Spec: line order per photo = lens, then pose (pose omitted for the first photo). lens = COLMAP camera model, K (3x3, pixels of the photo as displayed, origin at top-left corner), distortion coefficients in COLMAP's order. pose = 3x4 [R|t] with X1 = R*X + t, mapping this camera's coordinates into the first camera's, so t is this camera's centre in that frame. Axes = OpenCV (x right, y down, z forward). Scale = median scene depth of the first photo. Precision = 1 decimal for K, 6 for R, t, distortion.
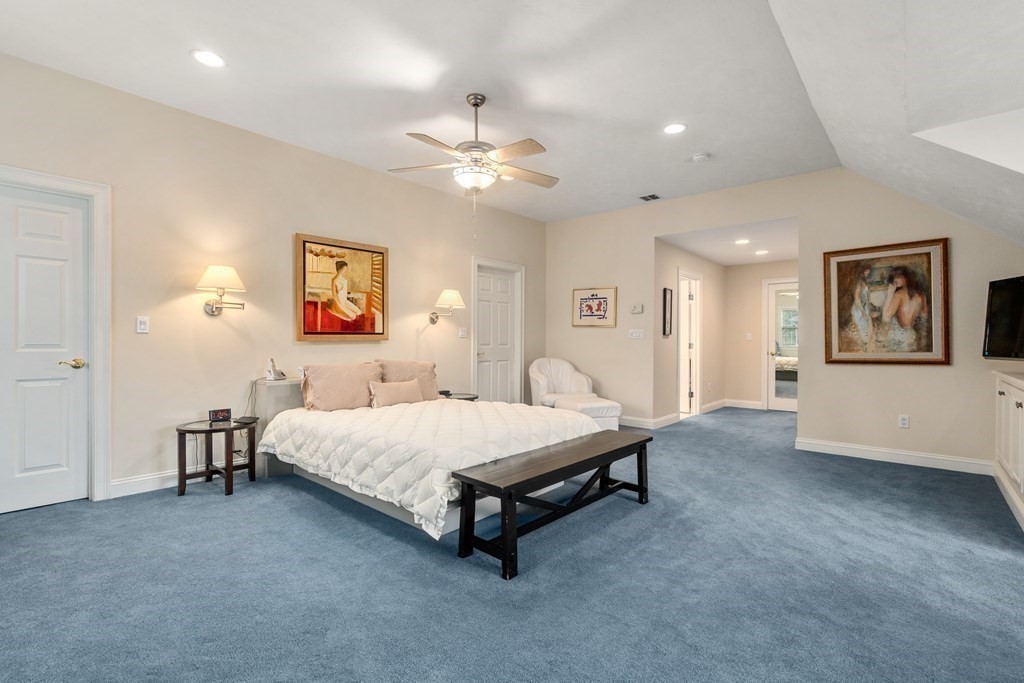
lens RADIAL K [[465.8, 0, 514.7], [0, 465.8, 338.9], [0, 0, 1]] dist [-0.004510, 0.001574]
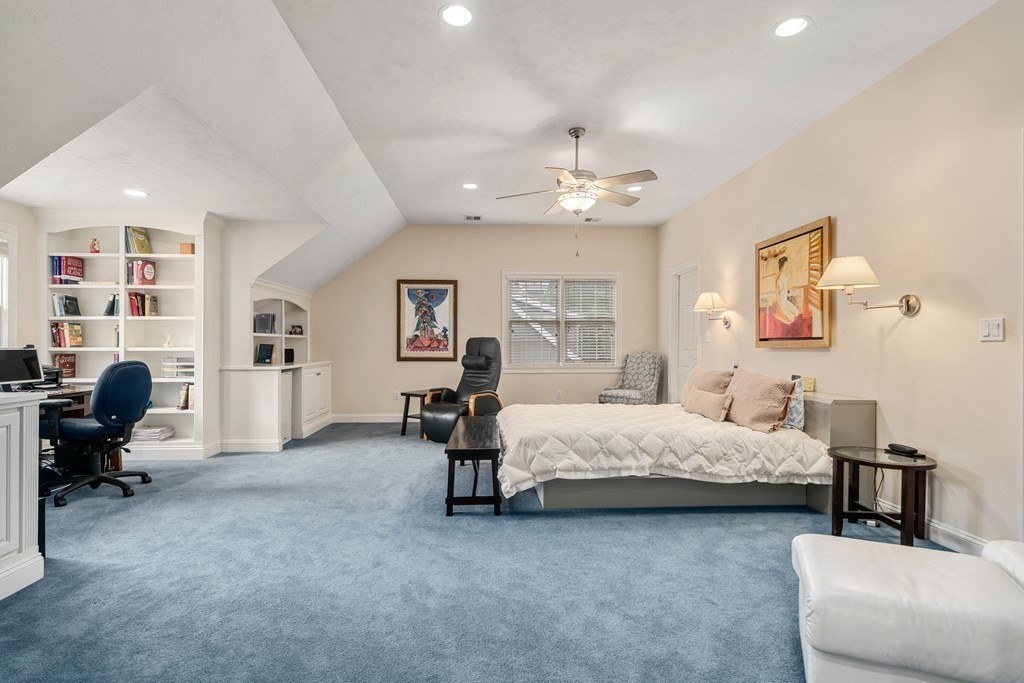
lens RADIAL K [[501.9, 0, 515.7], [0, 501.9, 344.9], [0, 0, 1]] dist [0.000886, -0.000140]
pose [[-0.706895, -0.004071, -0.707306, 0.653842], [-0.001860, 0.999991, -0.003897, 0.003642], [0.707316, -0.001439, -0.706896, 1.306282]]
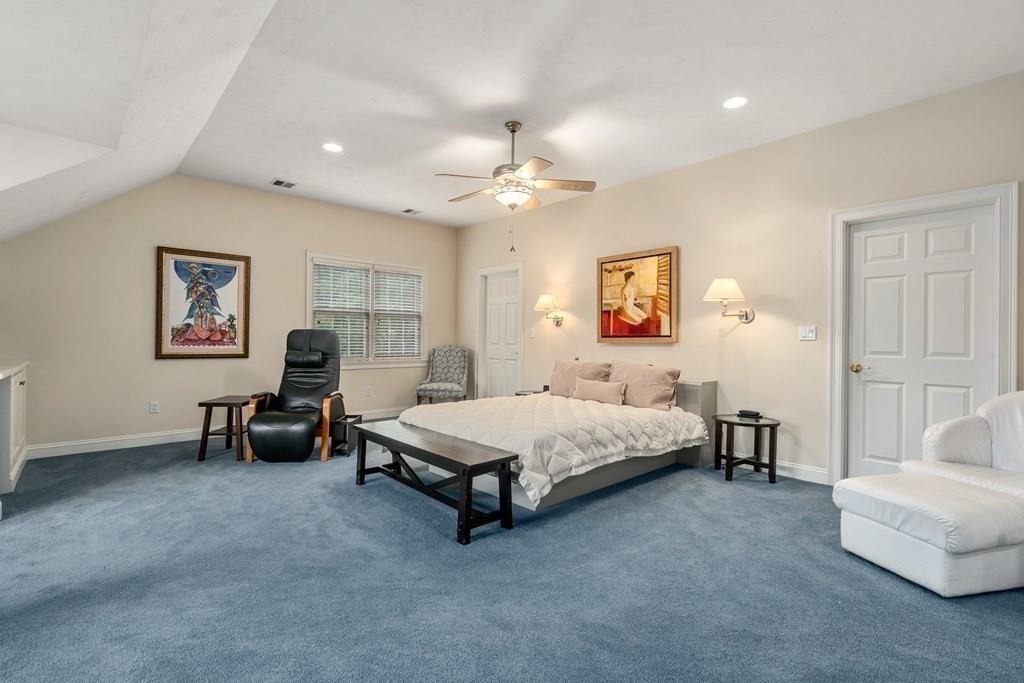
lens RADIAL K [[465.8, 0, 511.6], [0, 465.8, 339.9], [0, 0, 1]] dist [-0.004510, 0.001574]
pose [[-0.102015, -0.002974, -0.994778, 0.767101], [-0.007354, 0.999970, -0.002235, 0.001186], [0.994756, 0.007087, -0.102034, 0.828569]]
